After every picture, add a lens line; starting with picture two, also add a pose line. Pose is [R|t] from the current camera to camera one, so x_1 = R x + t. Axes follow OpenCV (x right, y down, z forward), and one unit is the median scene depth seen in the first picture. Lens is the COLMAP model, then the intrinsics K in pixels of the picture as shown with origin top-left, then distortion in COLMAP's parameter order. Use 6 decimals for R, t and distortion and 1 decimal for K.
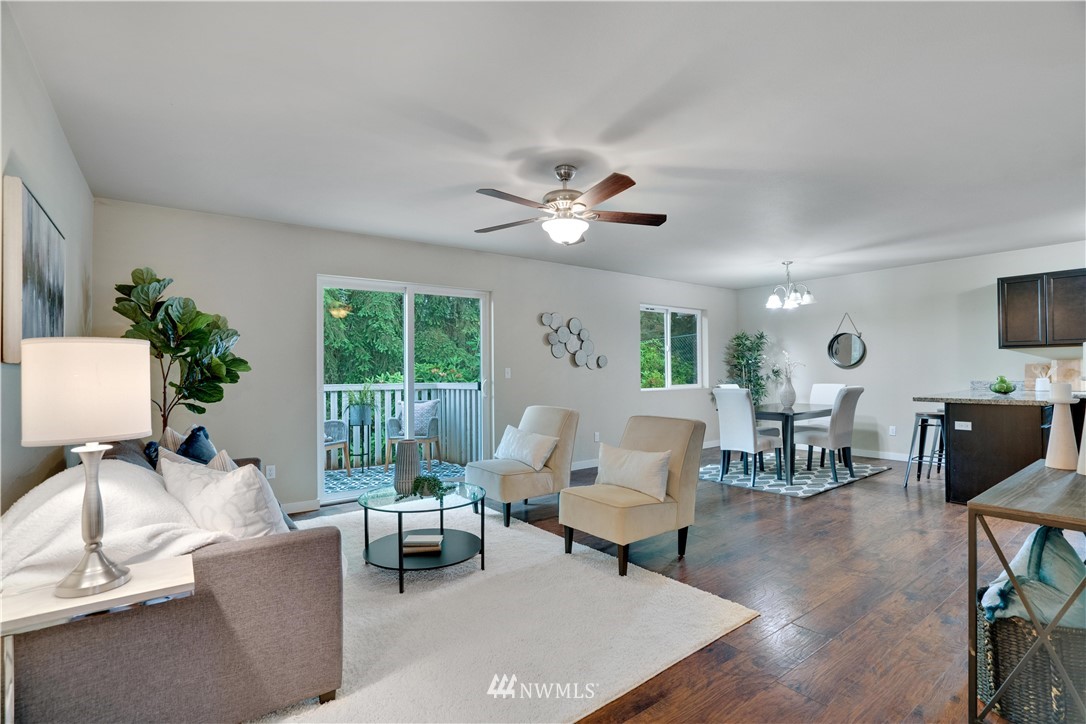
lens RADIAL K [[515.6, 0, 543.0], [0, 515.6, 362.0], [0, 0, 1]] dist [-0.044961, 0.017546]
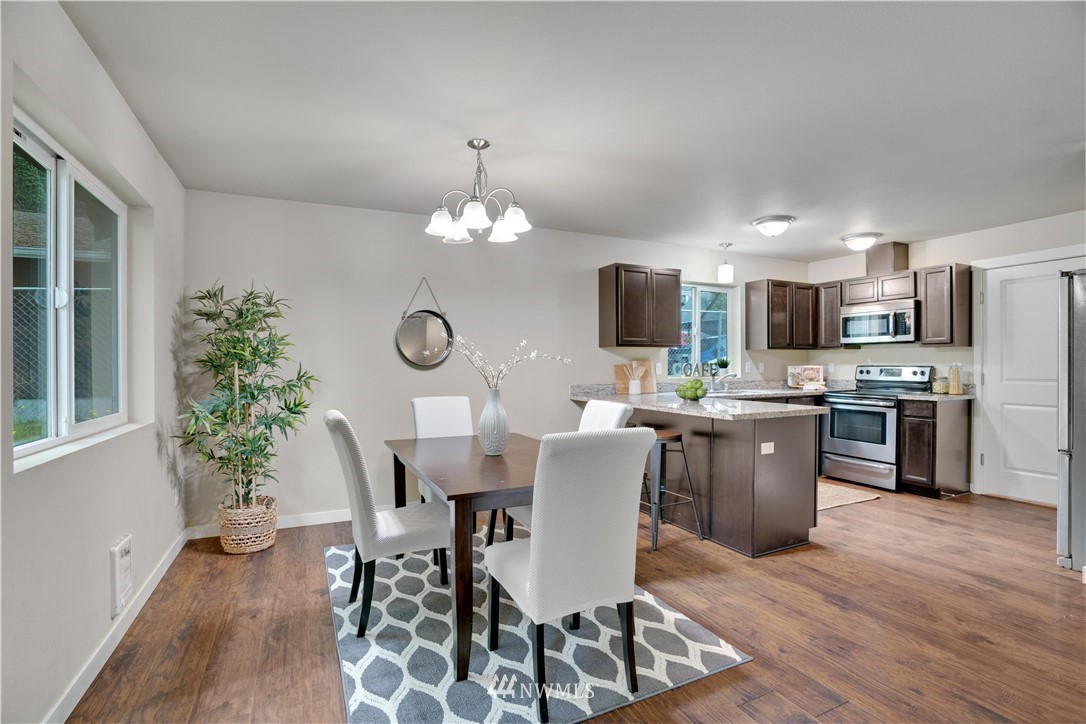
lens RADIAL K [[515.6, 0, 543.0], [0, 515.6, 362.0], [0, 0, 1]] dist [-0.044961, 0.017546]
pose [[0.184627, 0.012813, 0.982725, 0.030057], [-0.012881, 0.999861, -0.010616, 0.009836], [-0.982724, -0.010698, 0.184767, 0.894197]]
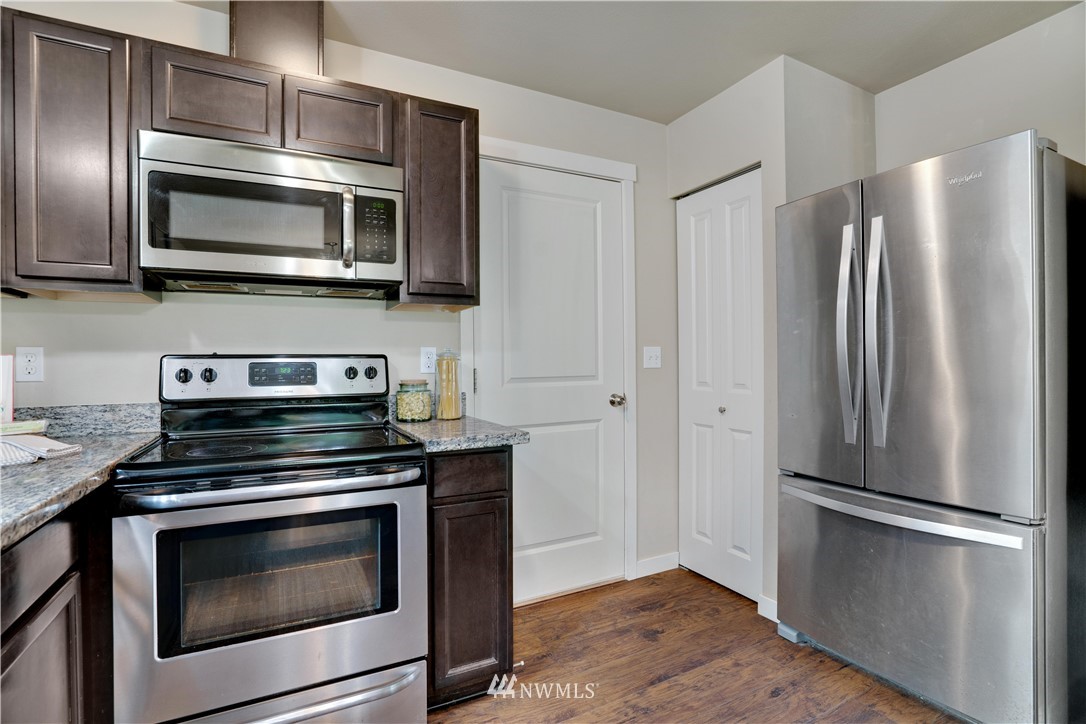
lens RADIAL K [[515.6, 0, 543.0], [0, 515.6, 362.0], [0, 0, 1]] dist [-0.044961, 0.017546]
pose [[-0.988266, 0.021603, 0.151208, 0.836876], [0.019639, 0.999702, -0.014469, 0.011314], [-0.151476, -0.011330, -0.988396, 0.736360]]
